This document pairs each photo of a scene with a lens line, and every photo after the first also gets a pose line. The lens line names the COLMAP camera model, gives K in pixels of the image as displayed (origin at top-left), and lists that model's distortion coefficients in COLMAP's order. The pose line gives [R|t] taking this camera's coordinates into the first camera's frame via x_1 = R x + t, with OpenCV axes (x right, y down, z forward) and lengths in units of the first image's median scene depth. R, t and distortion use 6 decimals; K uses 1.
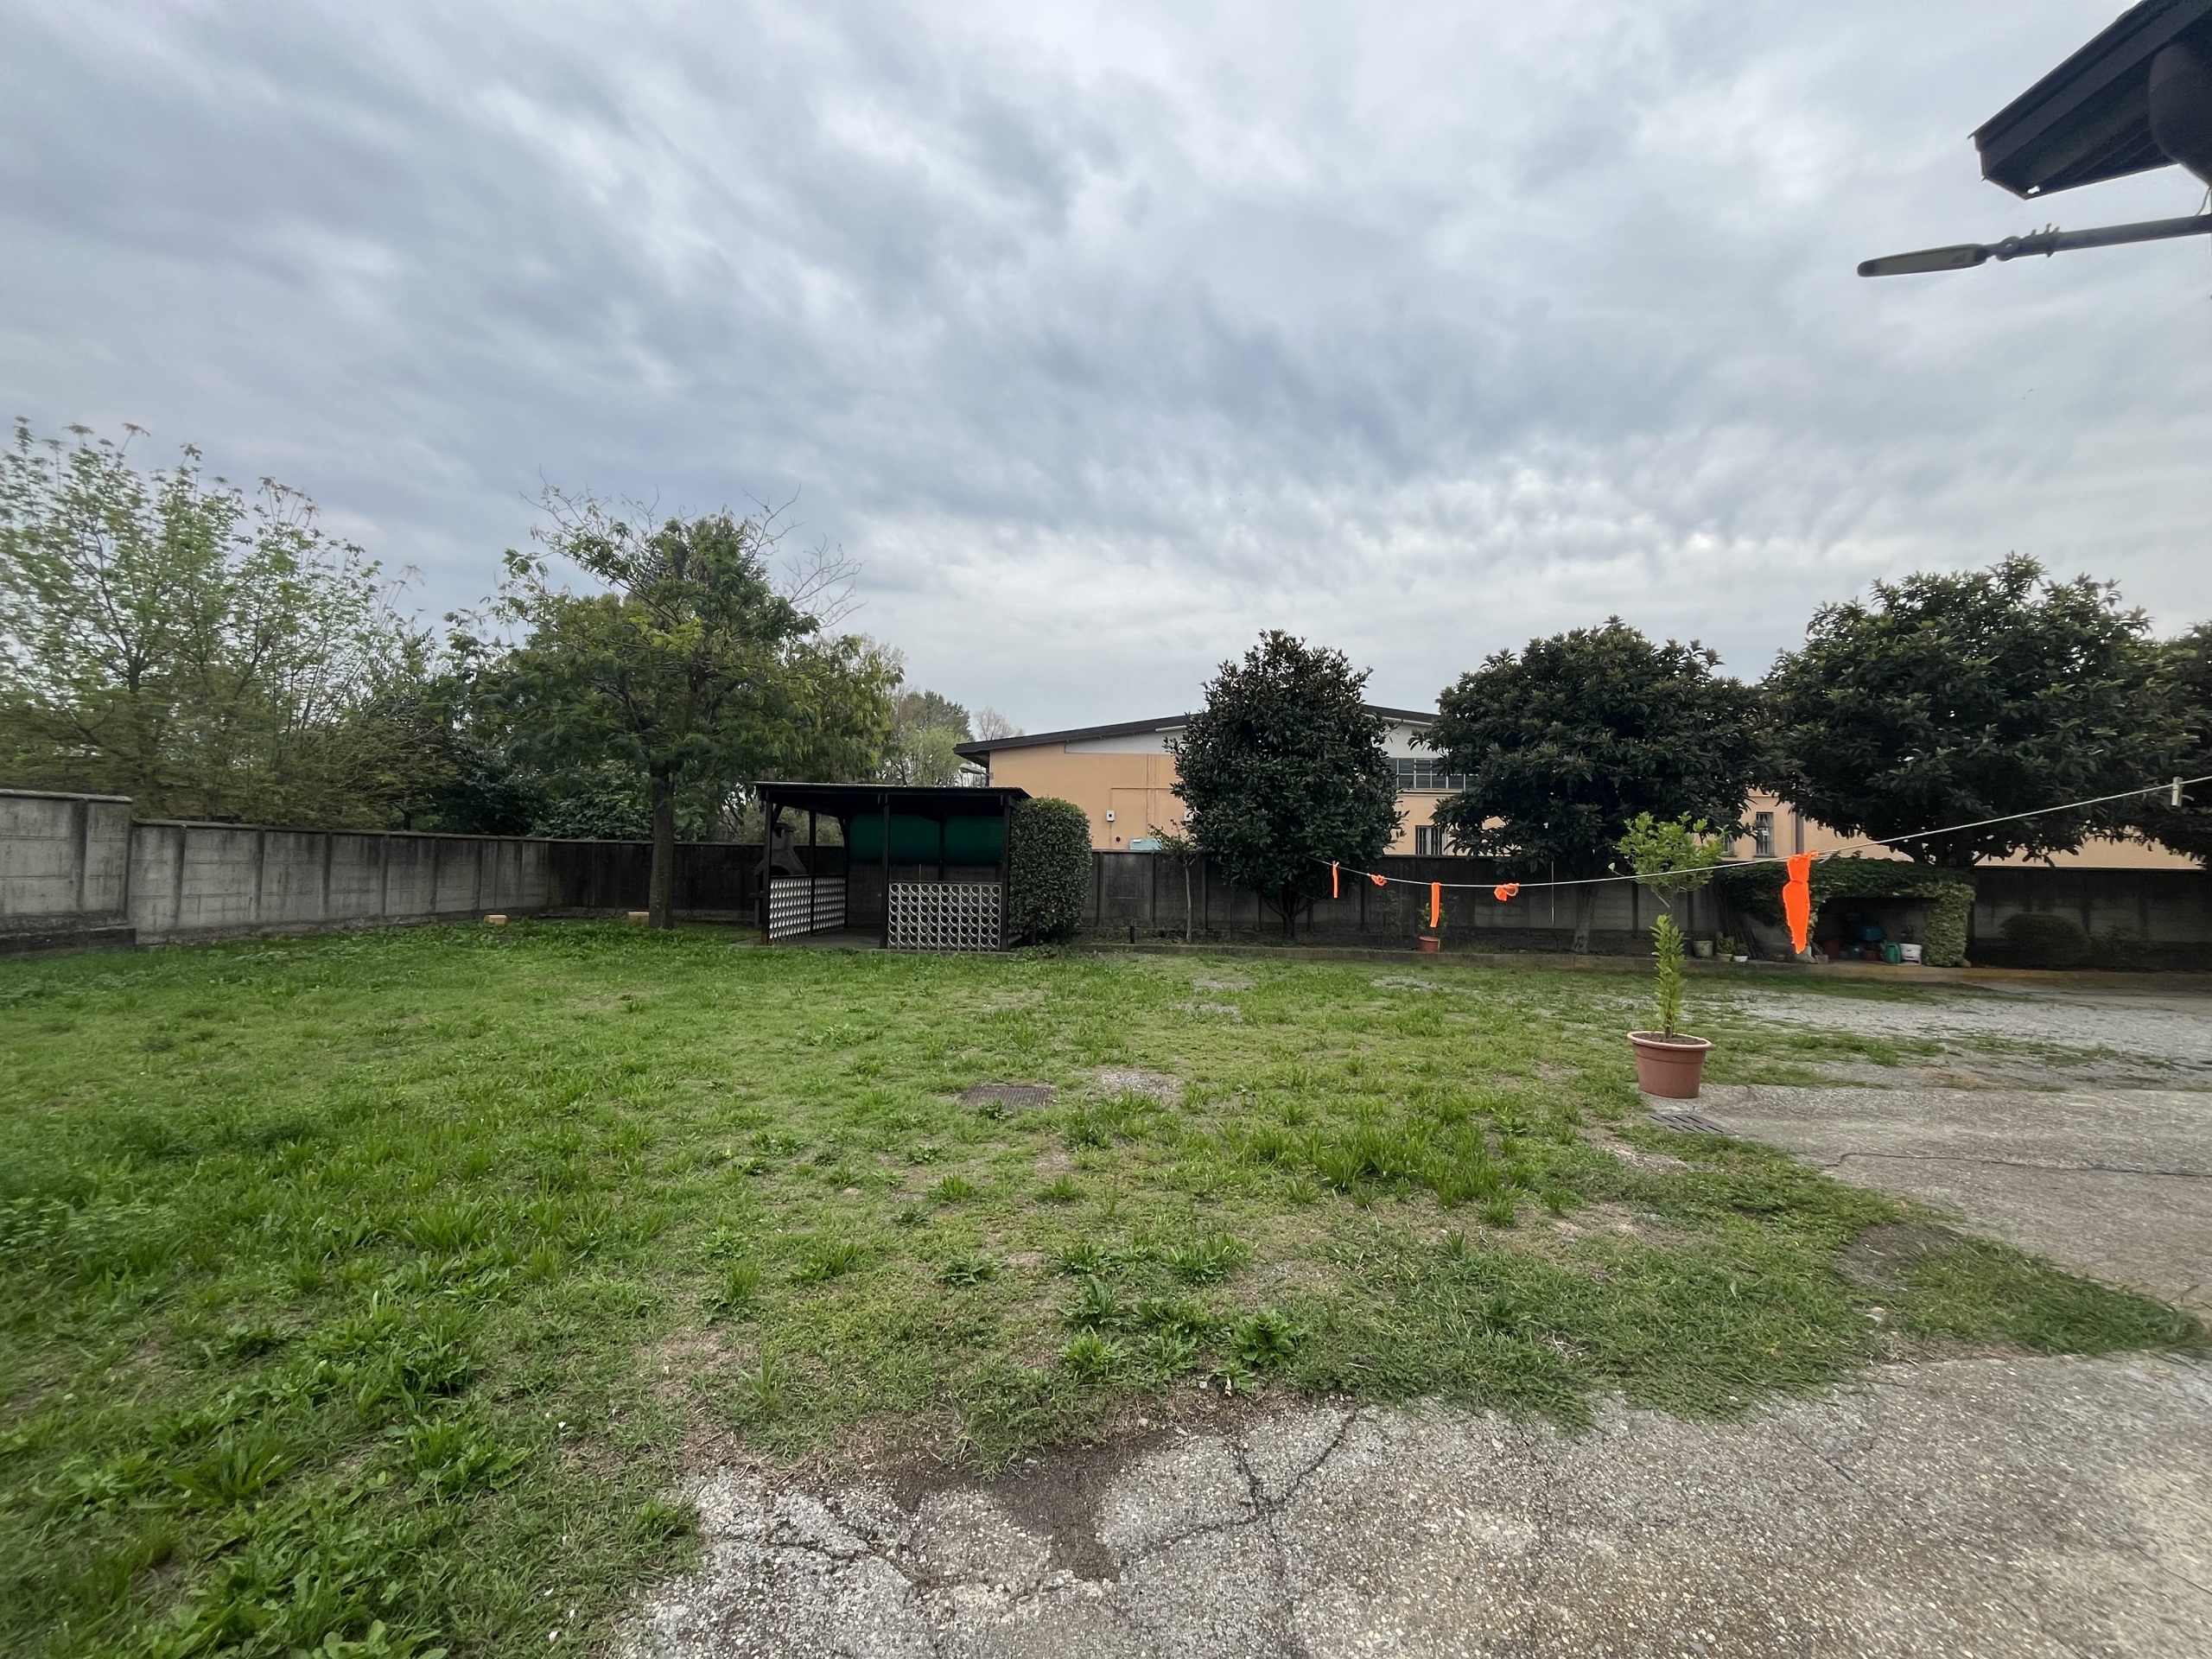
lens RADIAL K [[900.7, 0, 1104.3], [0, 900.7, 837.6], [0, 0, 1]] dist [0.000187, -0.000342]
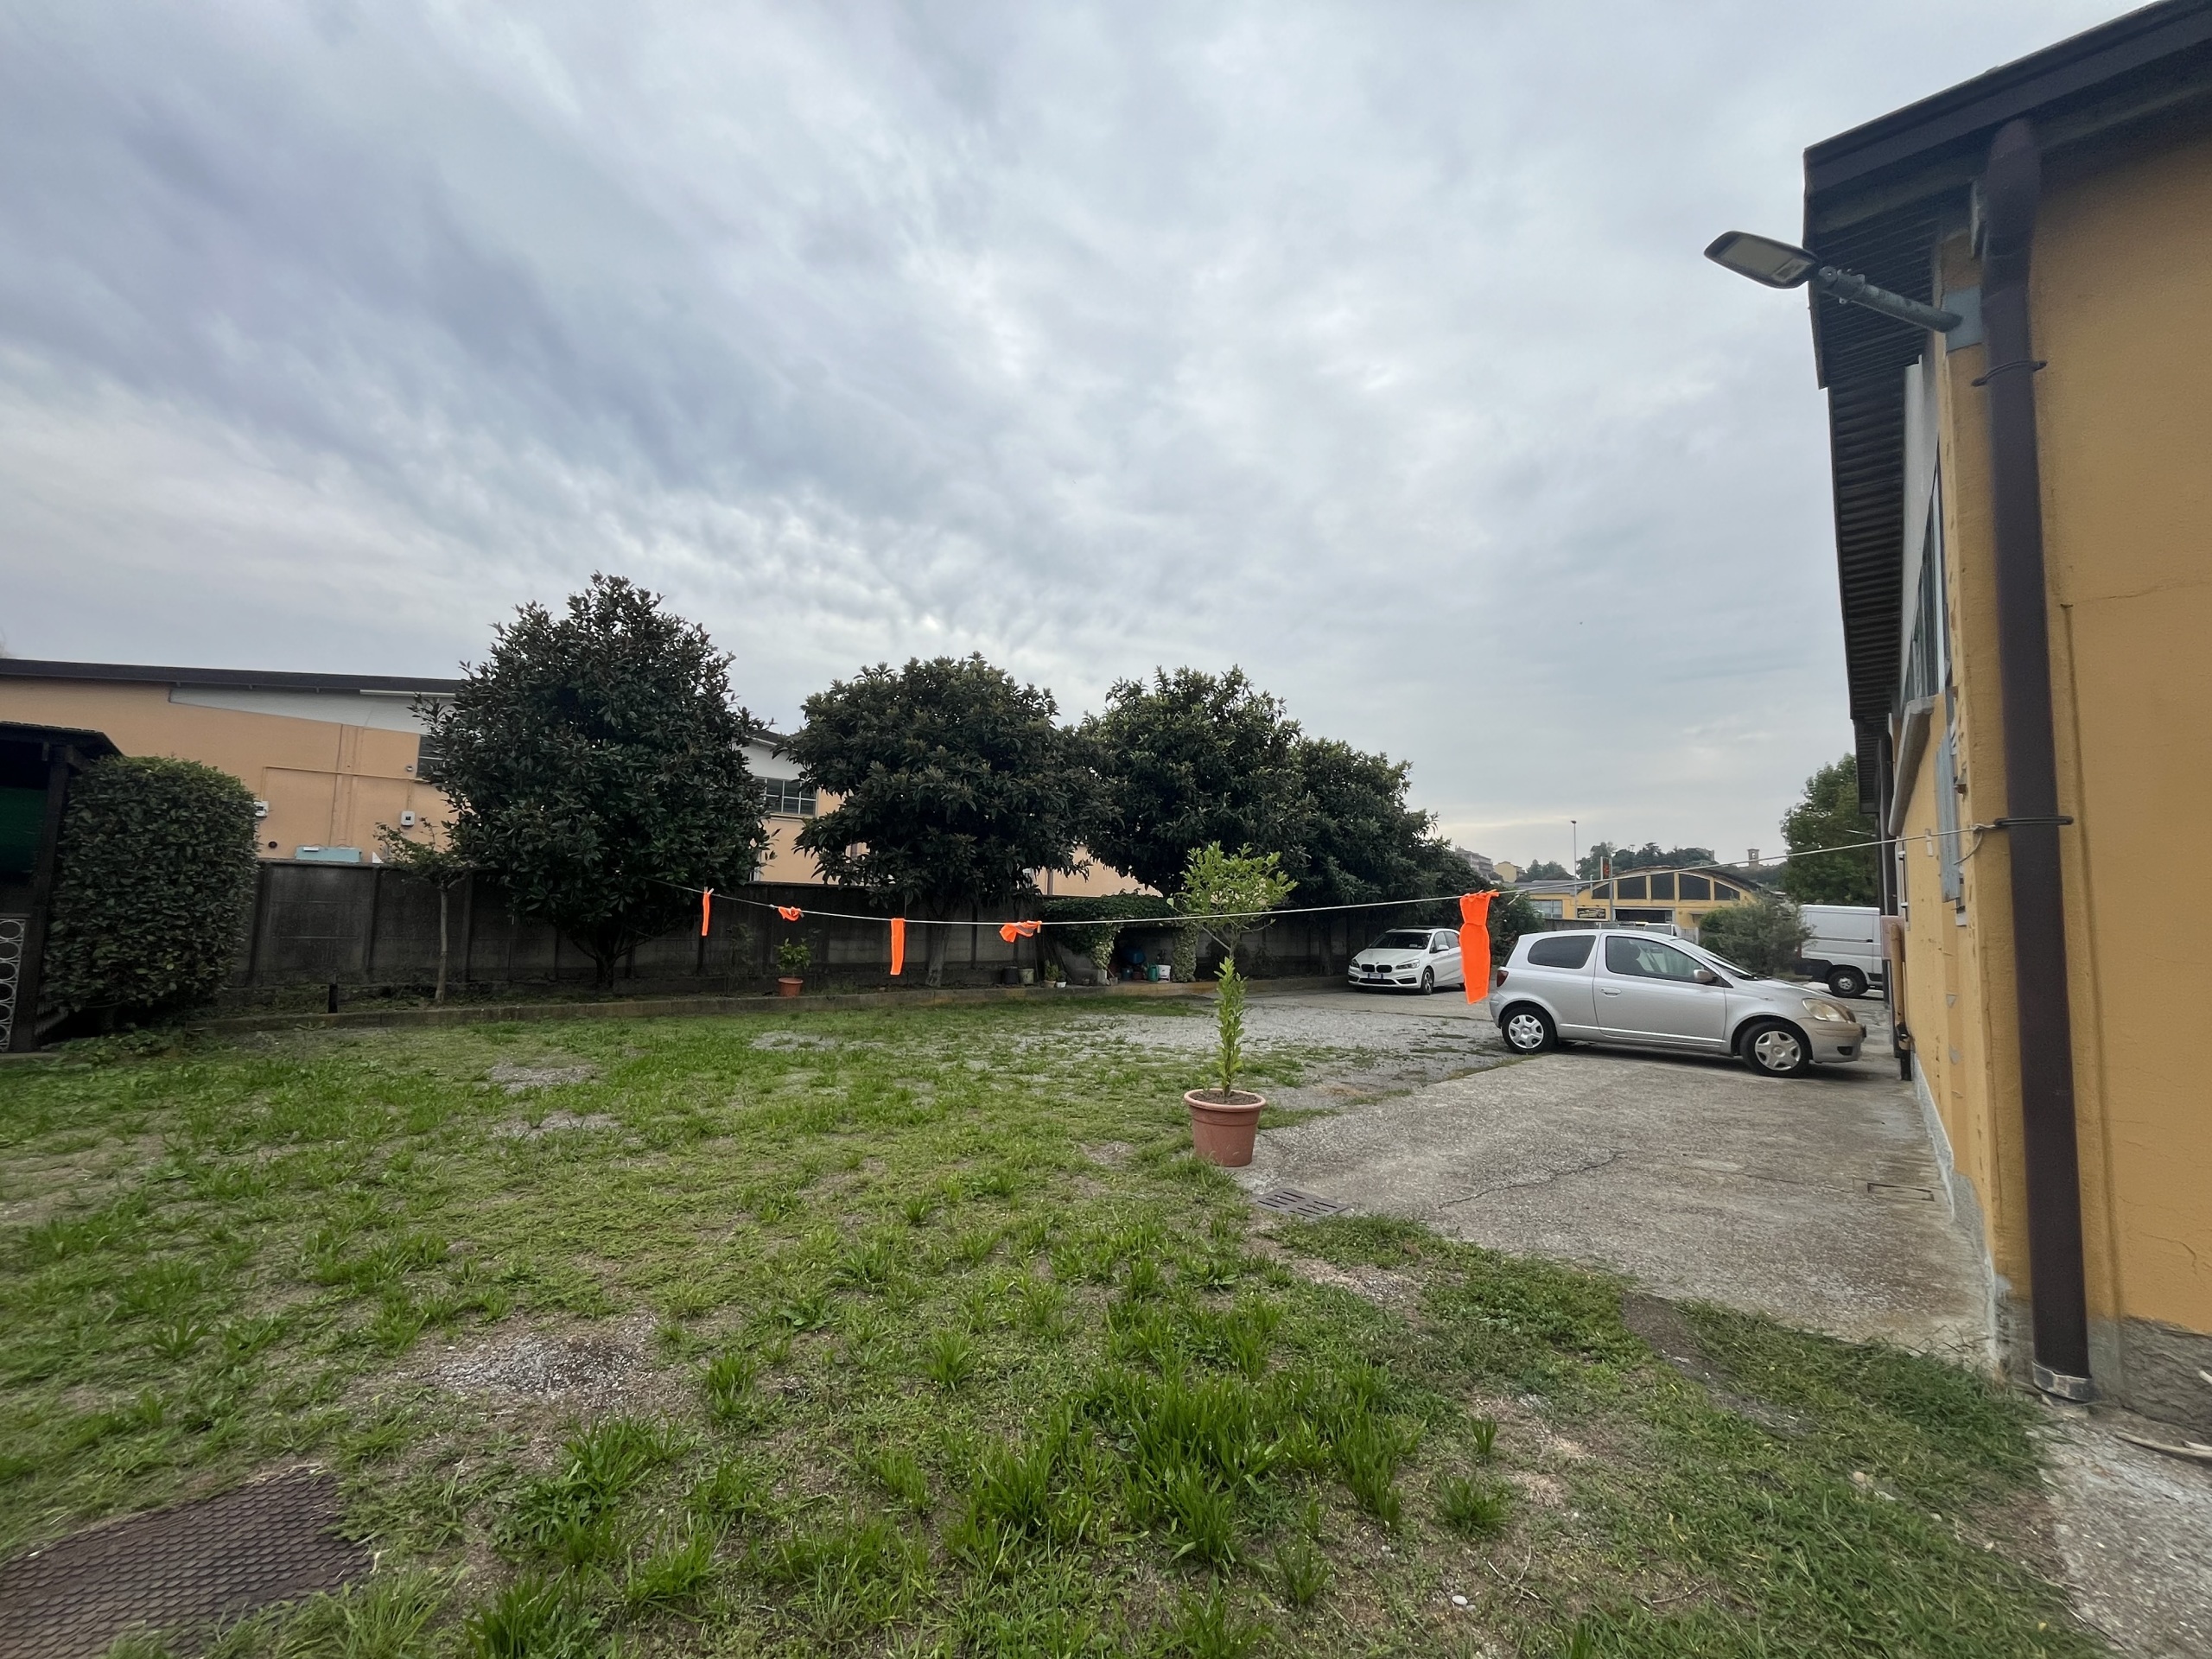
lens RADIAL K [[900.7, 0, 1098.8], [0, 900.7, 836.6], [0, 0, 1]] dist [0.000187, -0.000342]
pose [[0.703811, 0.062537, 0.707629, -0.043108], [-0.039805, 0.998024, -0.048610, 0.005872], [-0.709271, 0.006046, 0.704910, 0.182947]]
